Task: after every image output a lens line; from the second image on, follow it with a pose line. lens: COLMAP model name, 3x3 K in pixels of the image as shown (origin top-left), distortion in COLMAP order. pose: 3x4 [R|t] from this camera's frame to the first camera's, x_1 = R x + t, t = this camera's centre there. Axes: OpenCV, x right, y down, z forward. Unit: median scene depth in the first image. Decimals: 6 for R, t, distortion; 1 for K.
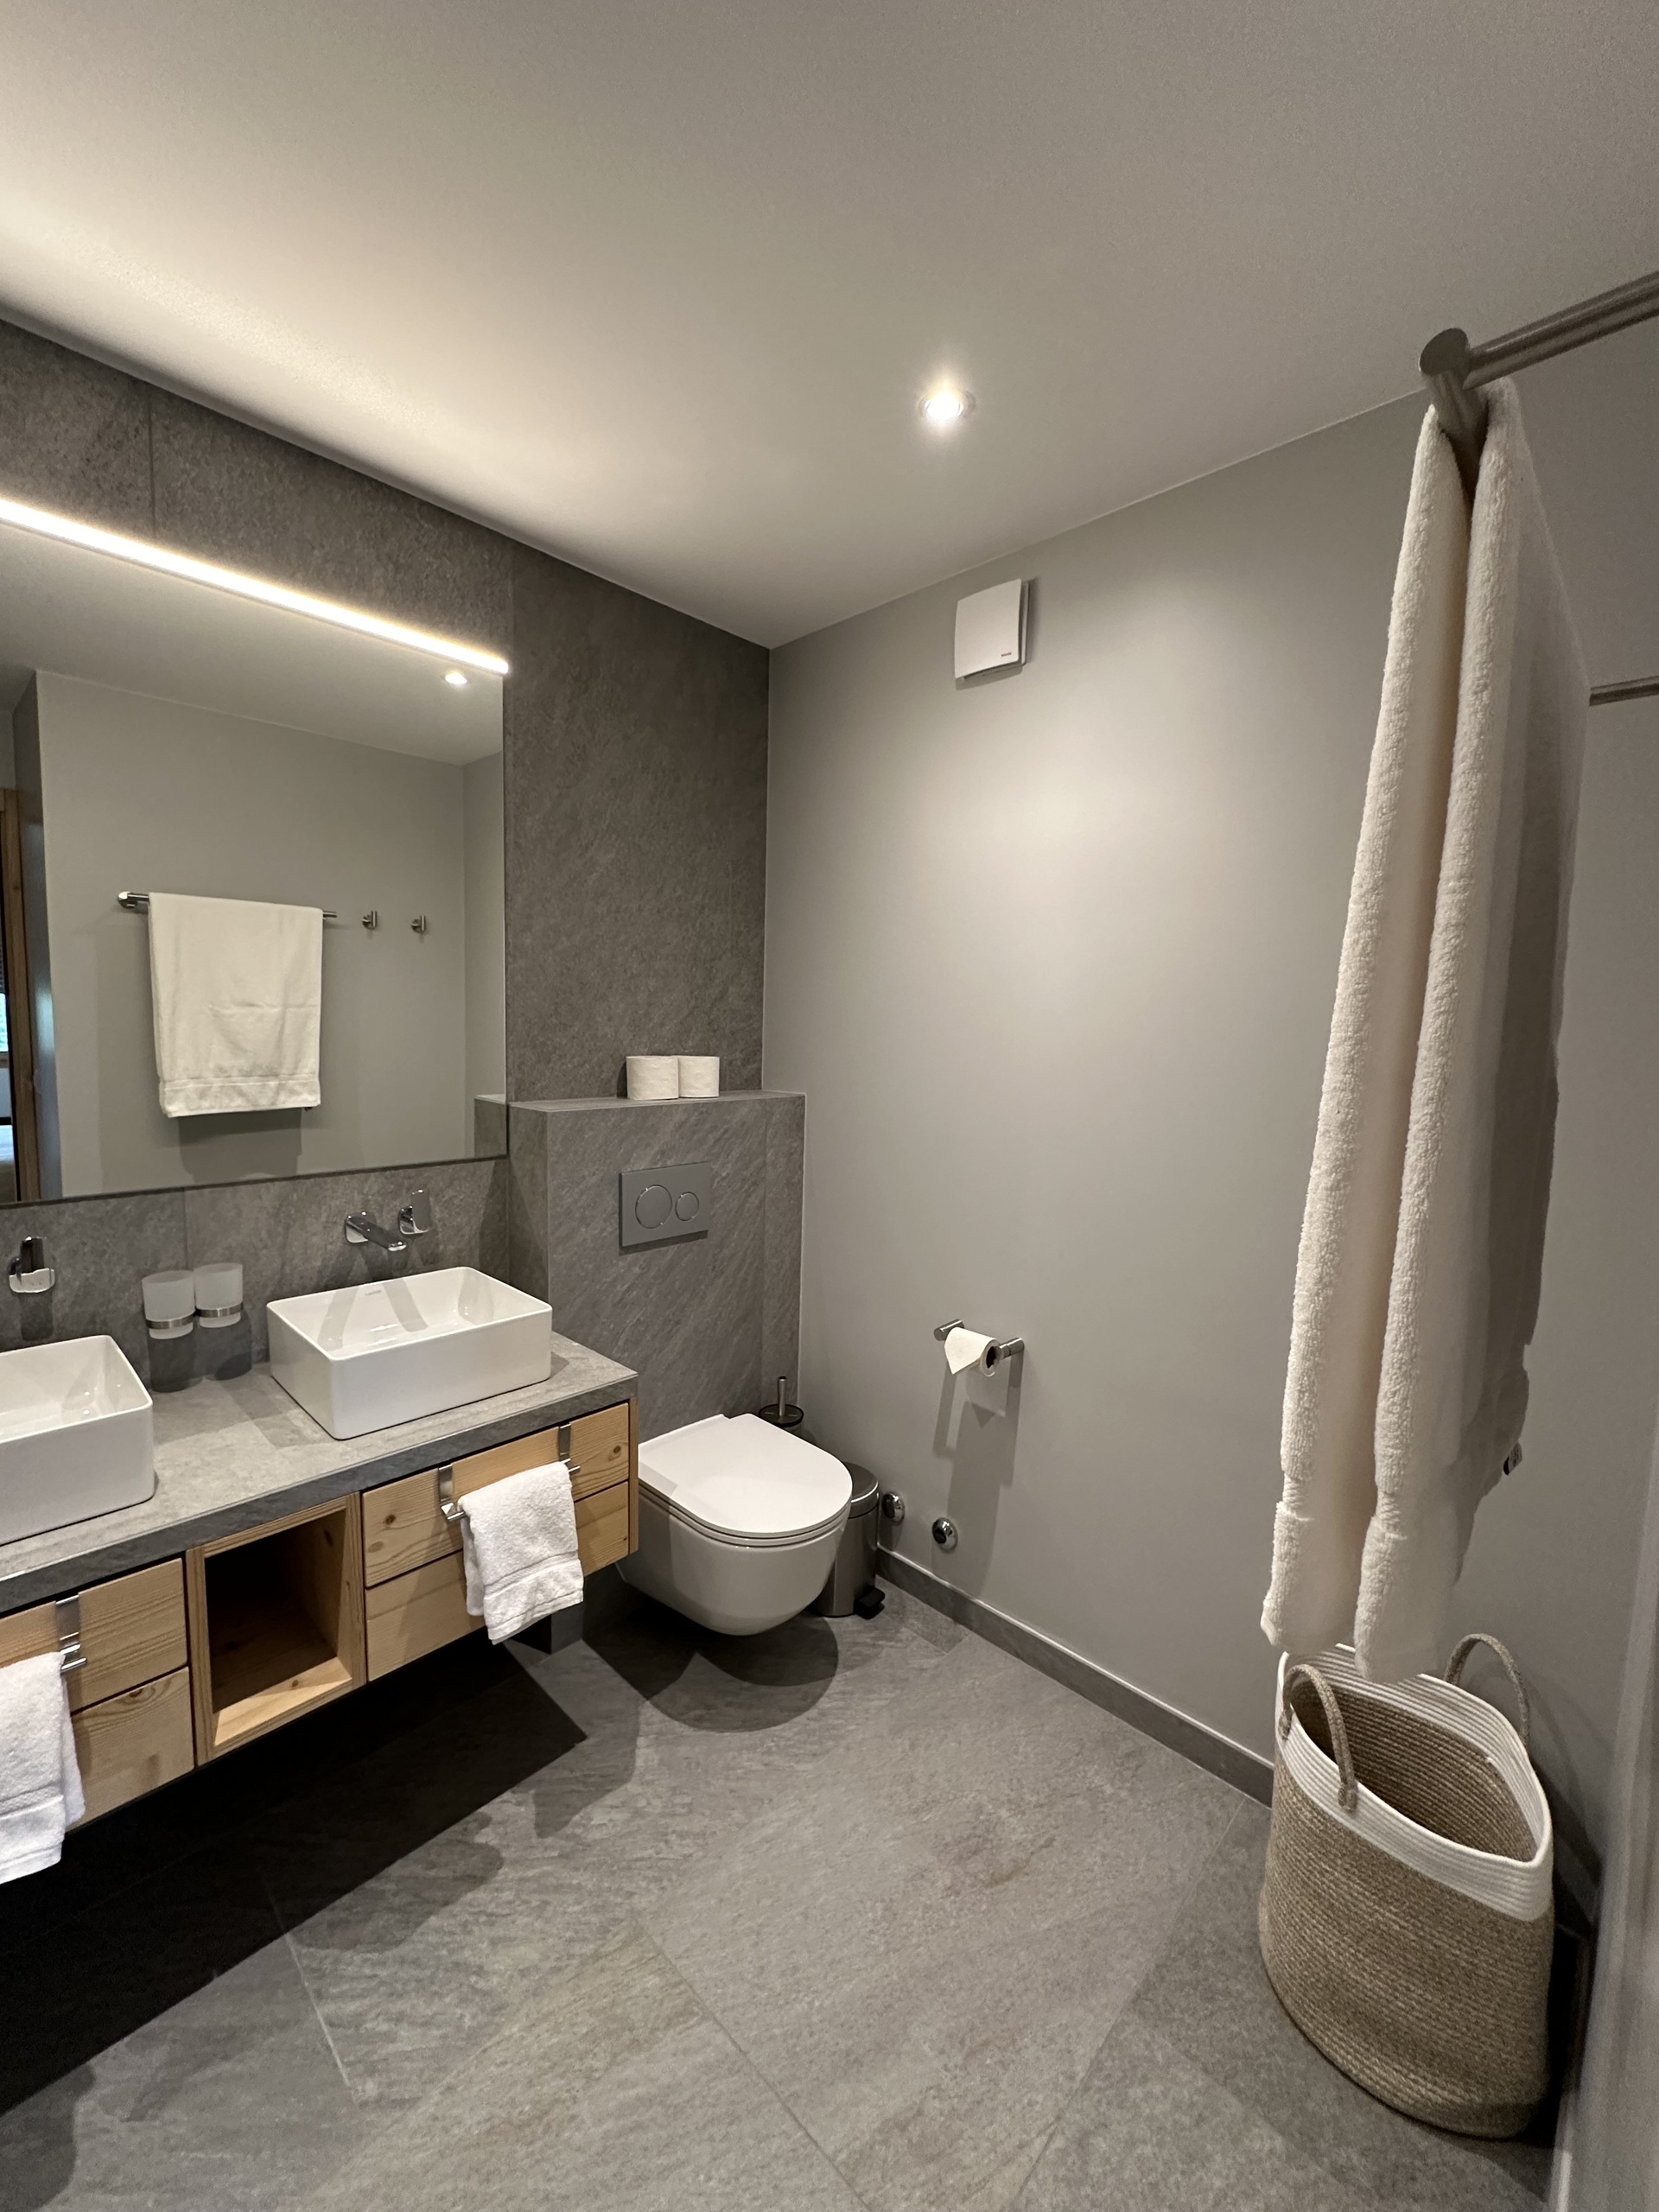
lens RADIAL K [[883.3, 0, 832.2], [0, 883.3, 1107.3], [0, 0, 1]] dist [-0.005600, 0.001516]
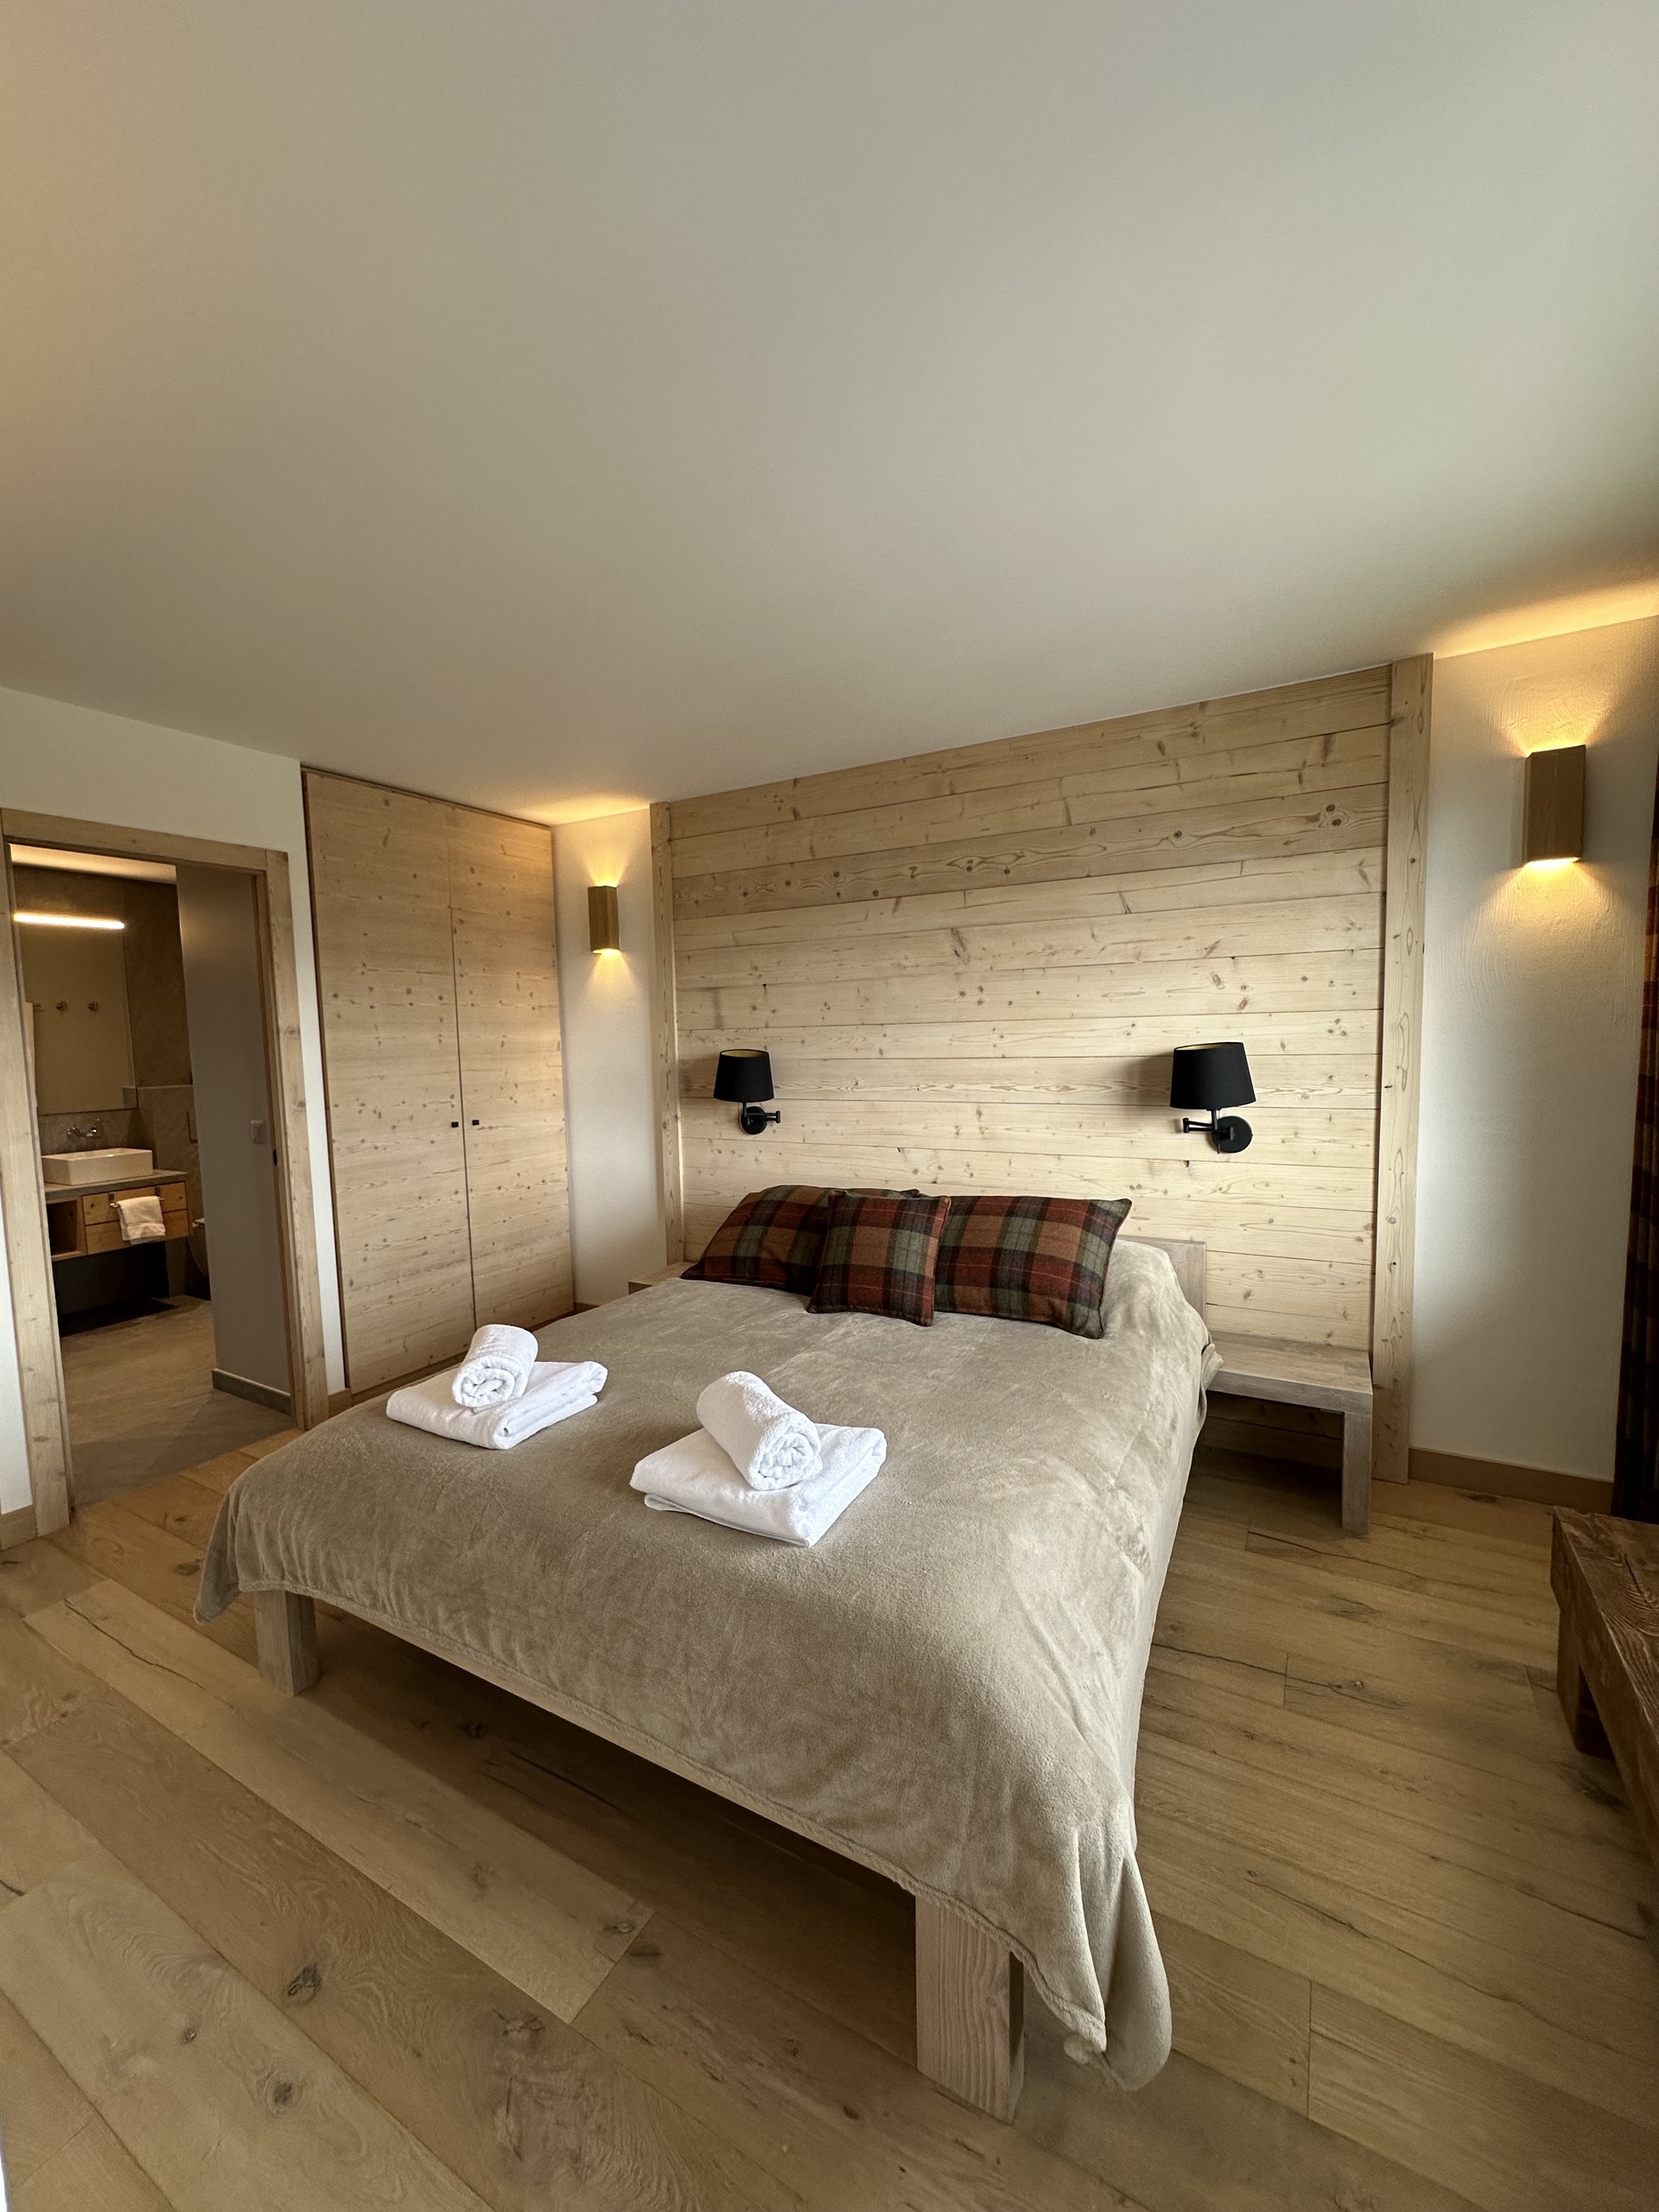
lens RADIAL K [[883.3, 0, 823.6], [0, 883.3, 1106.5], [0, 0, 1]] dist [-0.005600, 0.001516]
pose [[0.967629, -0.063984, 0.244131, 1.204055], [0.068973, 0.997547, -0.011932, 0.280172], [-0.242769, 0.028384, 0.969669, -2.530592]]
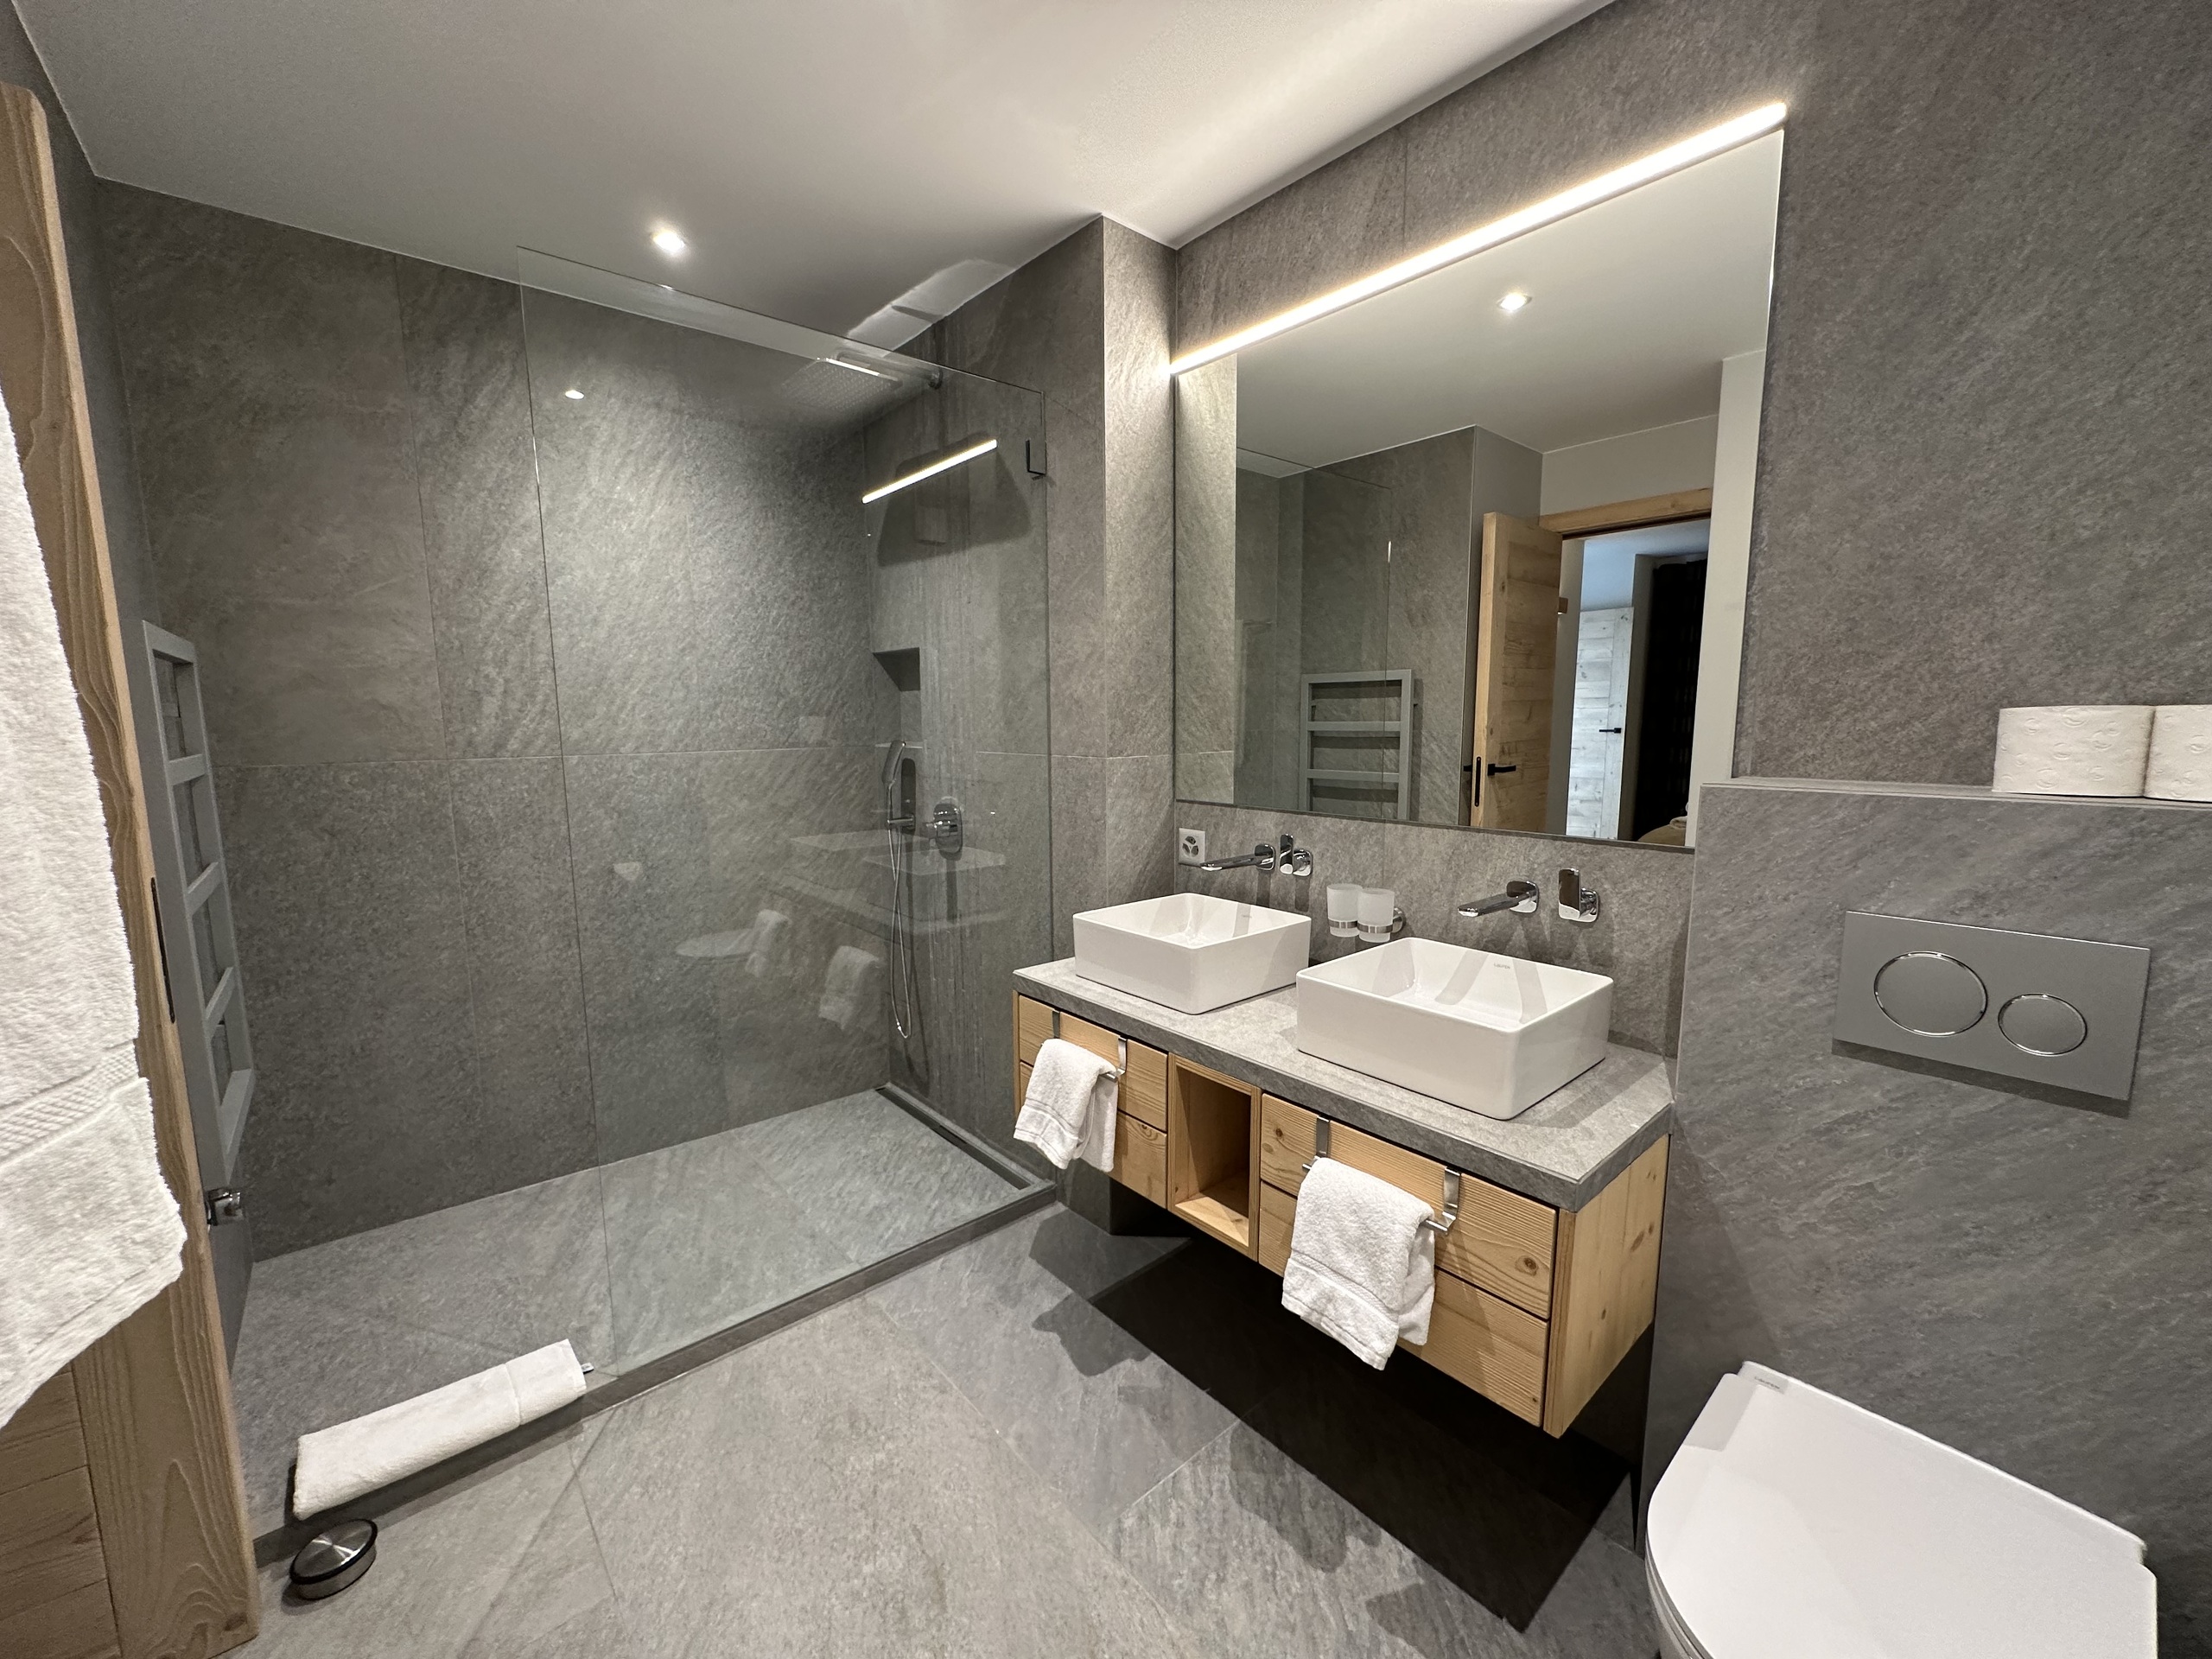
lens RADIAL K [[883.3, 0, 1103.7], [0, 883.3, 829.5], [0, 0, 1]] dist [-0.005600, 0.001516]
pose [[-0.099807, 0.105414, -0.989407, 0.461522], [-0.093720, 0.988956, 0.114820, 0.004040], [0.990583, 0.104187, -0.088825, 0.734571]]
